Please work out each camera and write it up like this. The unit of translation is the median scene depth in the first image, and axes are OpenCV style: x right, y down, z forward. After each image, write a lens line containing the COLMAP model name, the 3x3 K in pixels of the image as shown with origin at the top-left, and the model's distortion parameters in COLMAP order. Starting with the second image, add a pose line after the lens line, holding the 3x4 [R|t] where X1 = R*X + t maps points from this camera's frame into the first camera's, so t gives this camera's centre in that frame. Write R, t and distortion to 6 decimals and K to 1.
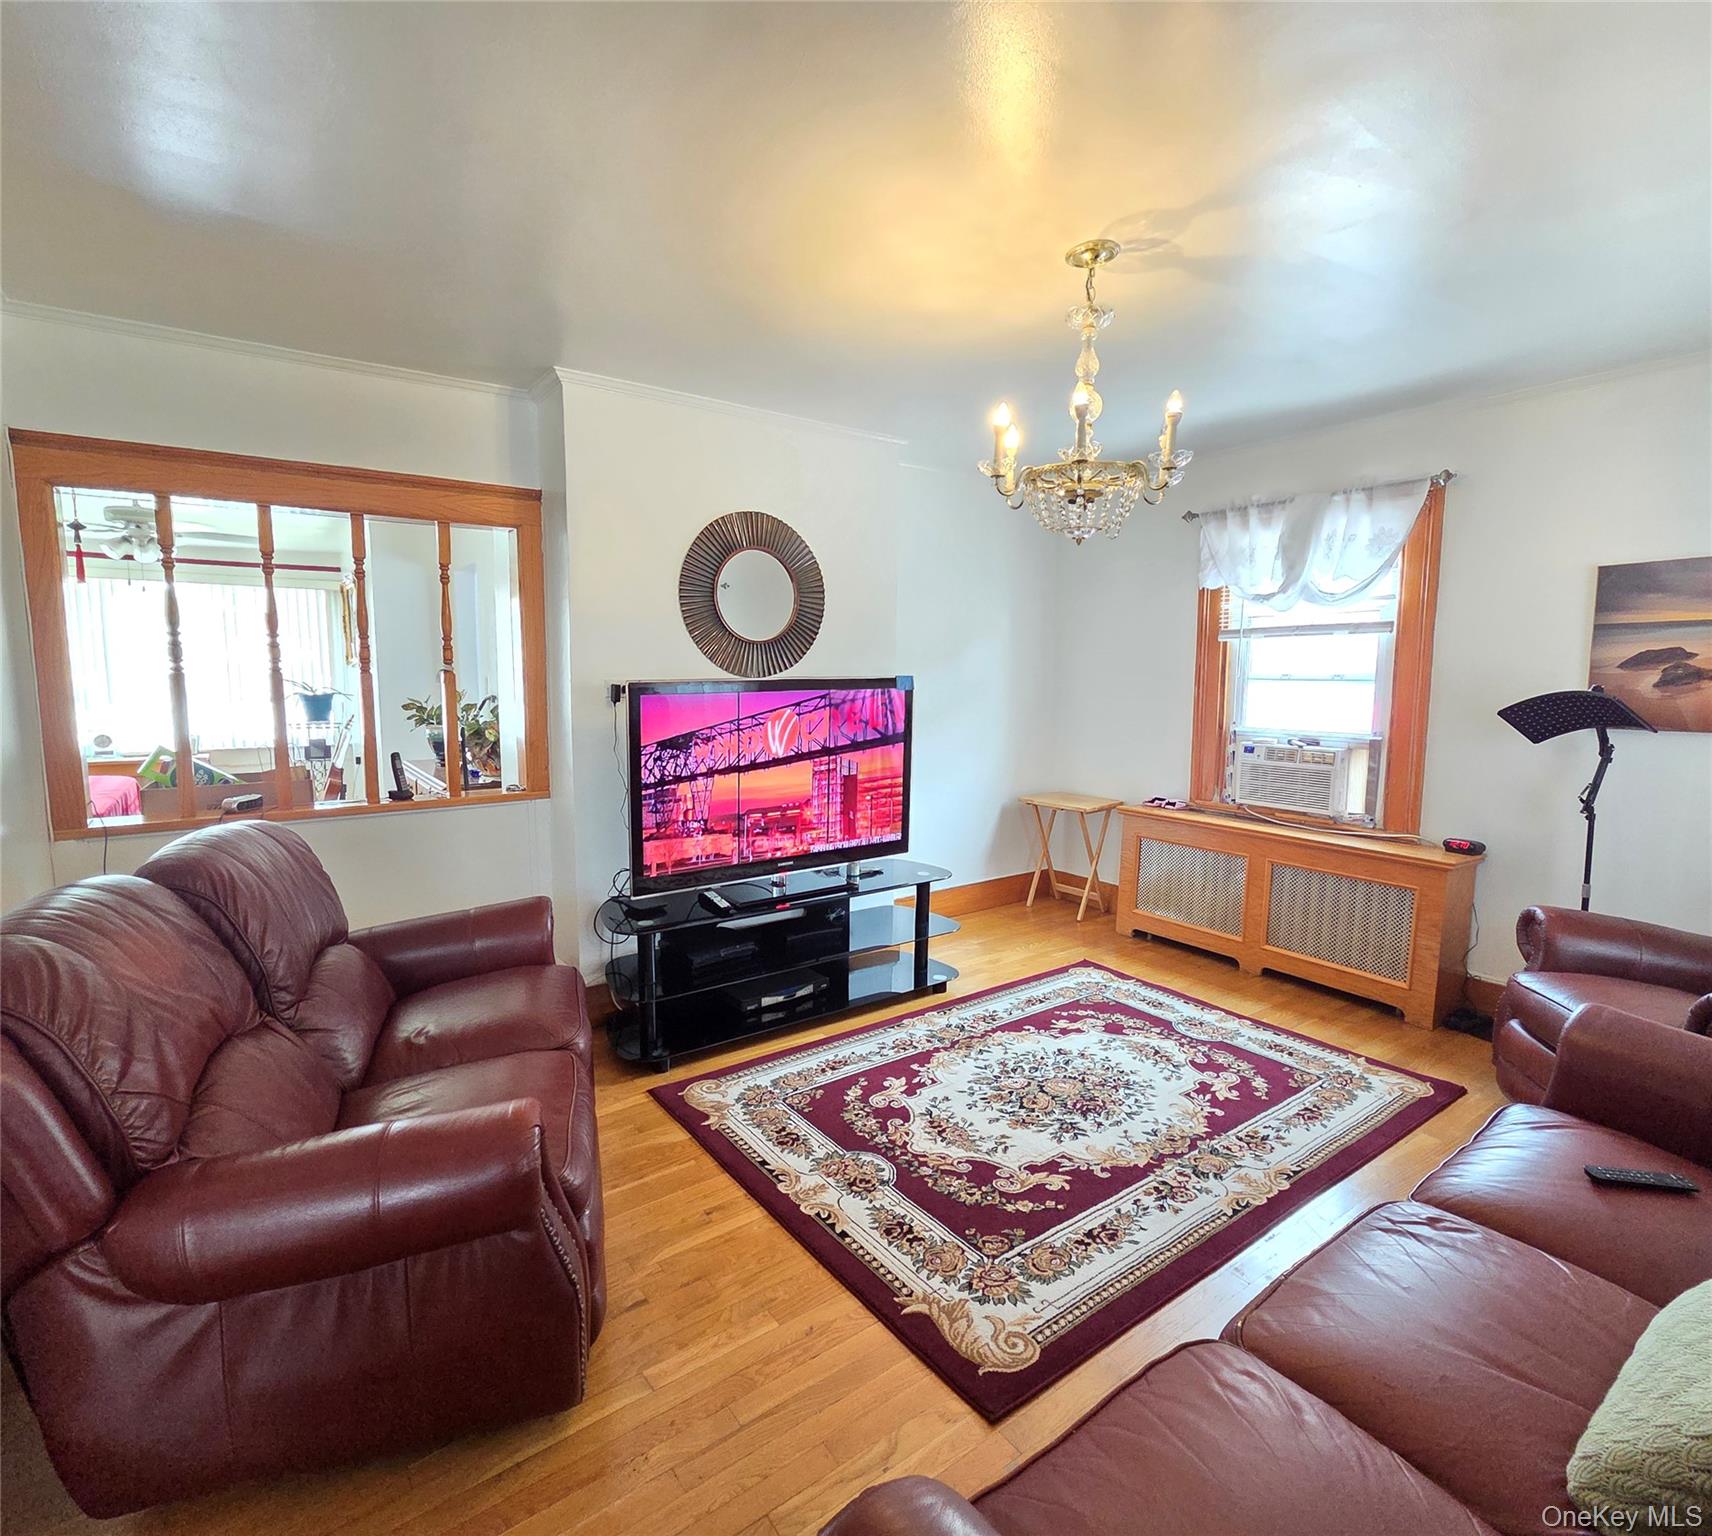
lens RADIAL K [[839.4, 0, 846.3], [0, 839.4, 768.4], [0, 0, 1]] dist [0.001095, -0.002513]
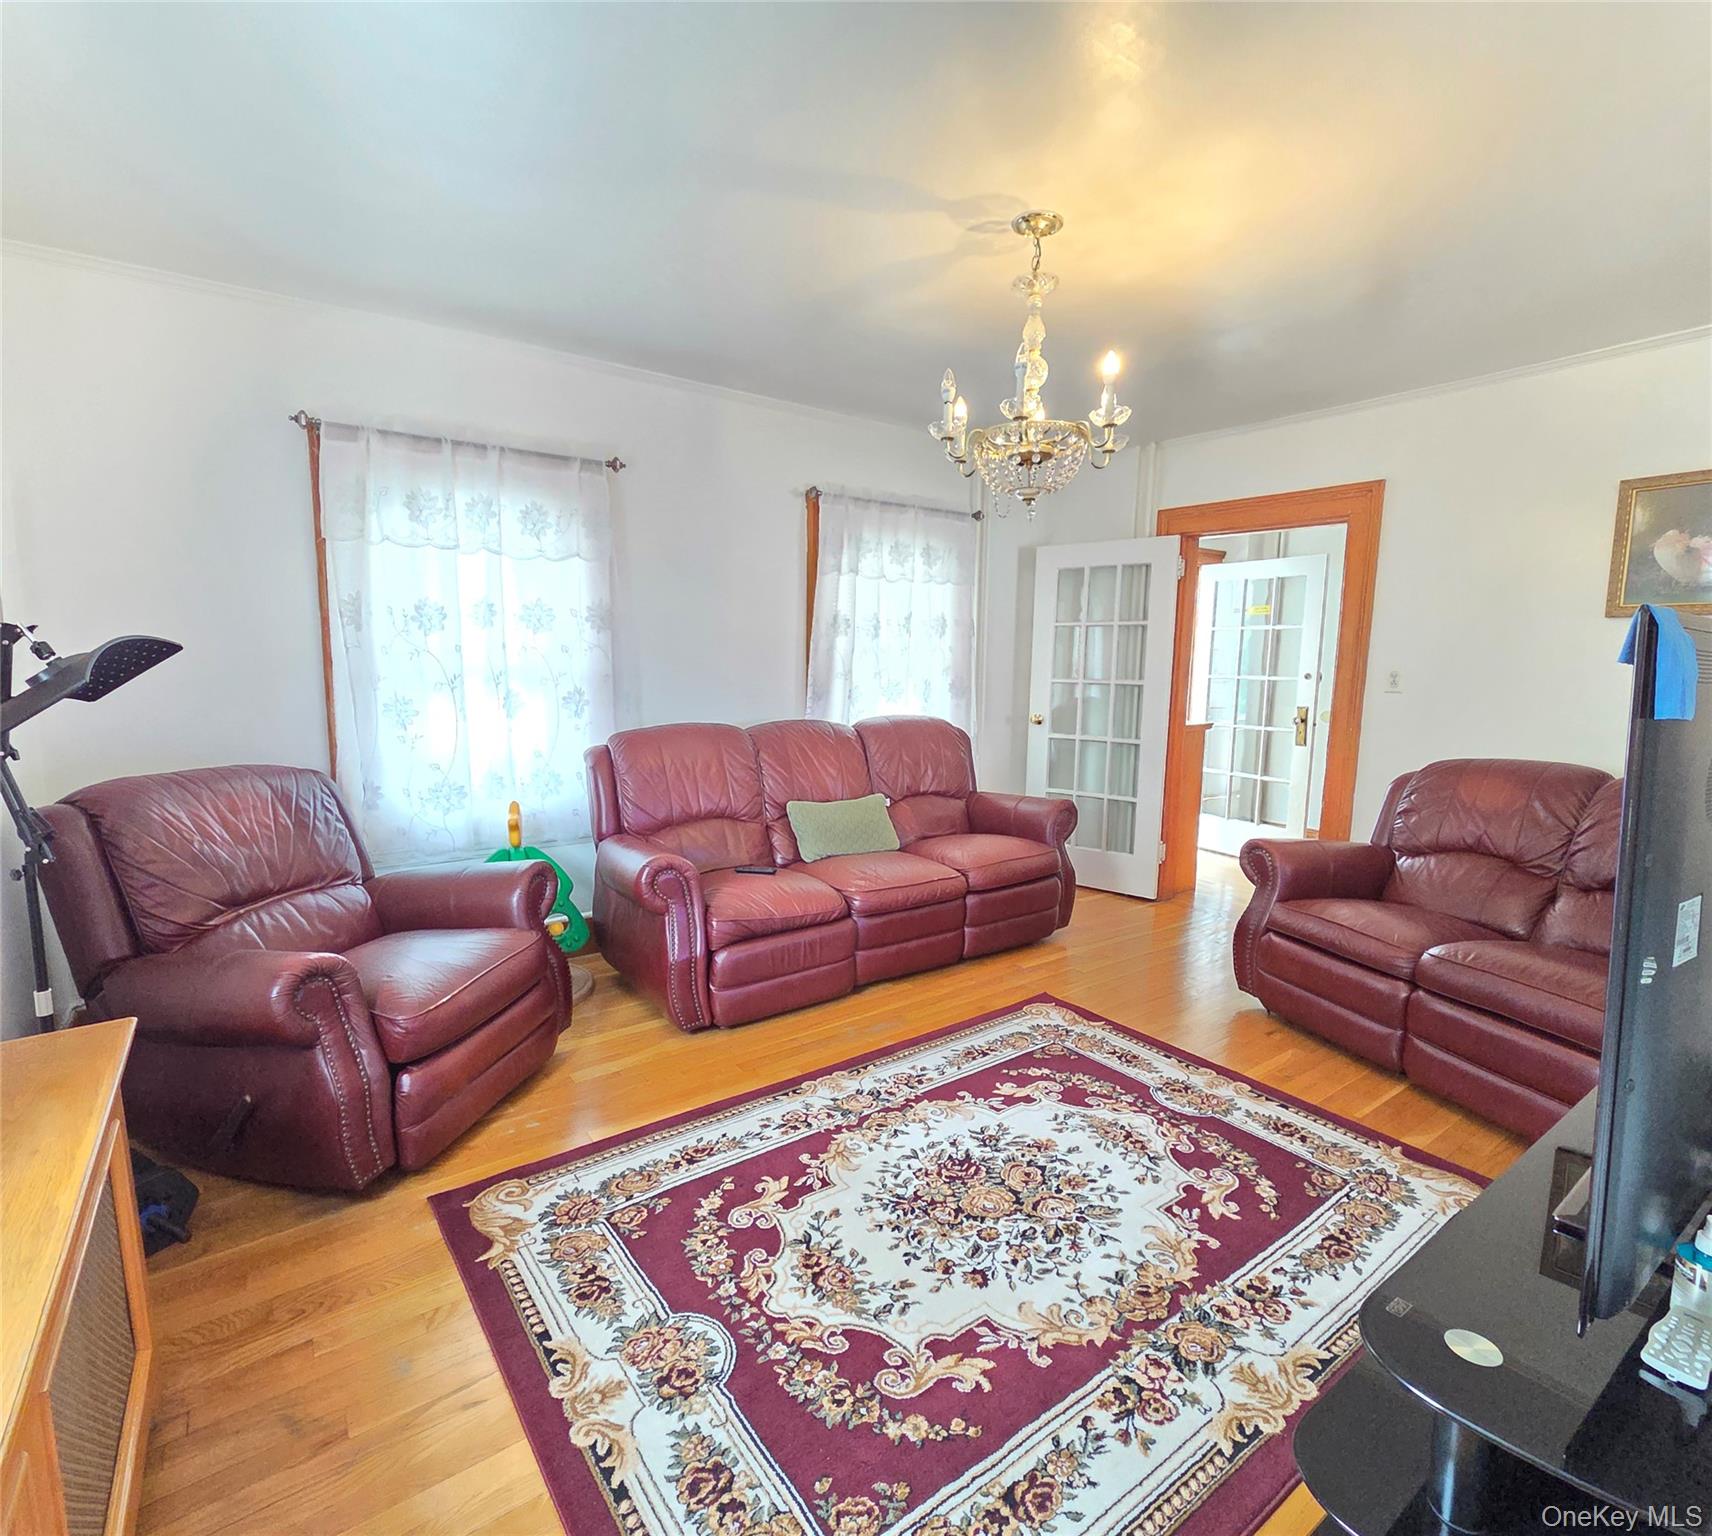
lens RADIAL K [[839.4, 0, 848.9], [0, 839.4, 773.2], [0, 0, 1]] dist [0.001095, -0.002513]
pose [[-0.999727, -0.015116, -0.017839, 0.388063], [-0.019037, 0.969190, 0.245576, -0.149483], [0.013577, 0.245848, -0.969213, 1.575318]]
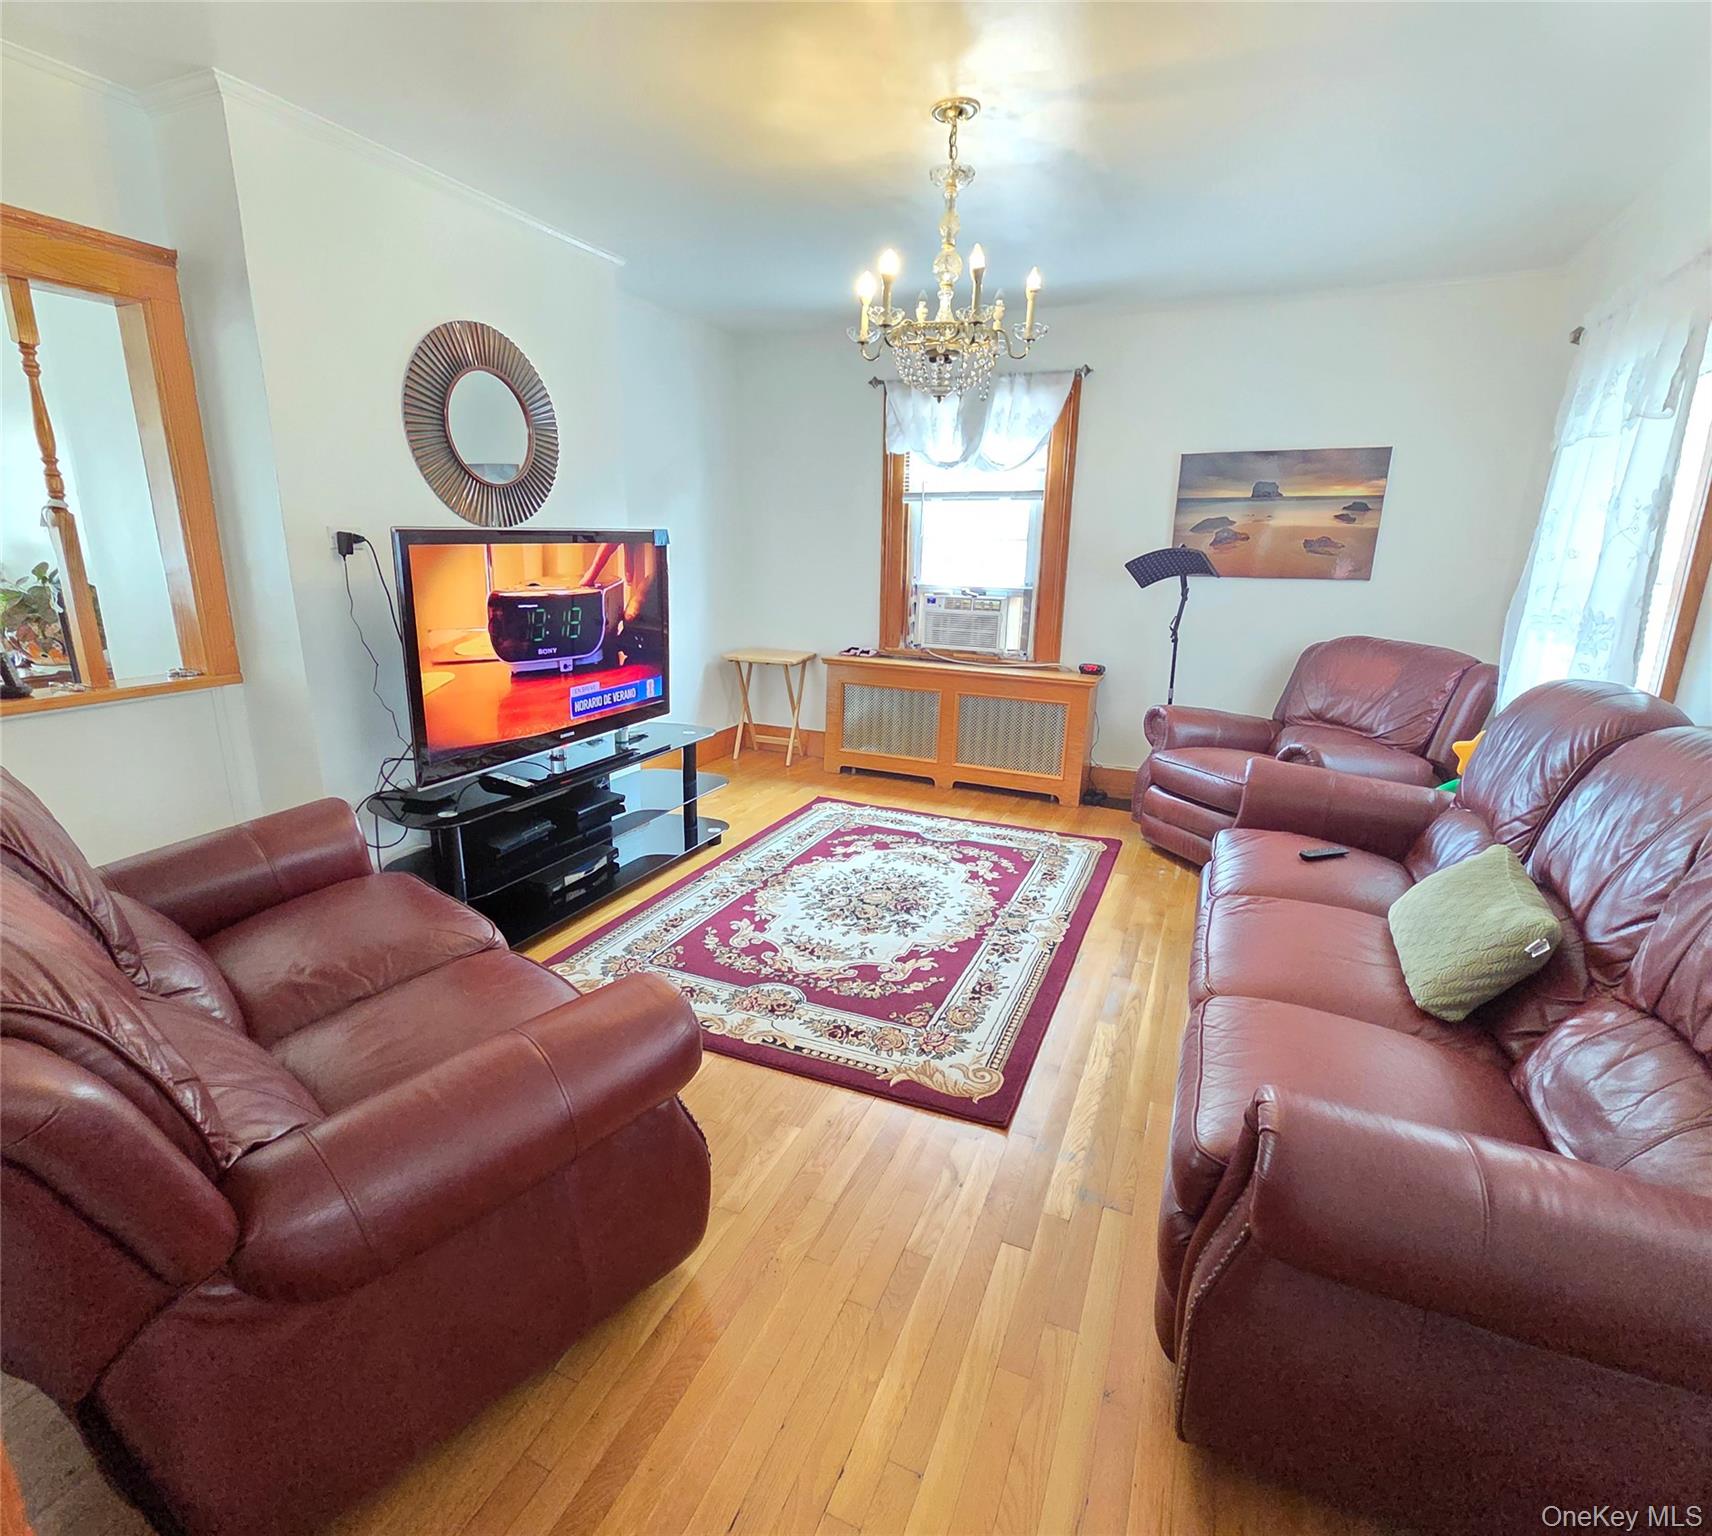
lens RADIAL K [[839.4, 0, 847.2], [0, 839.4, 768.1], [0, 0, 1]] dist [0.001095, -0.002513]
pose [[0.860342, -0.122221, 0.494846, -0.321413], [0.043931, 0.984994, 0.166902, 0.010282], [-0.507820, -0.121854, 0.852802, 0.055433]]
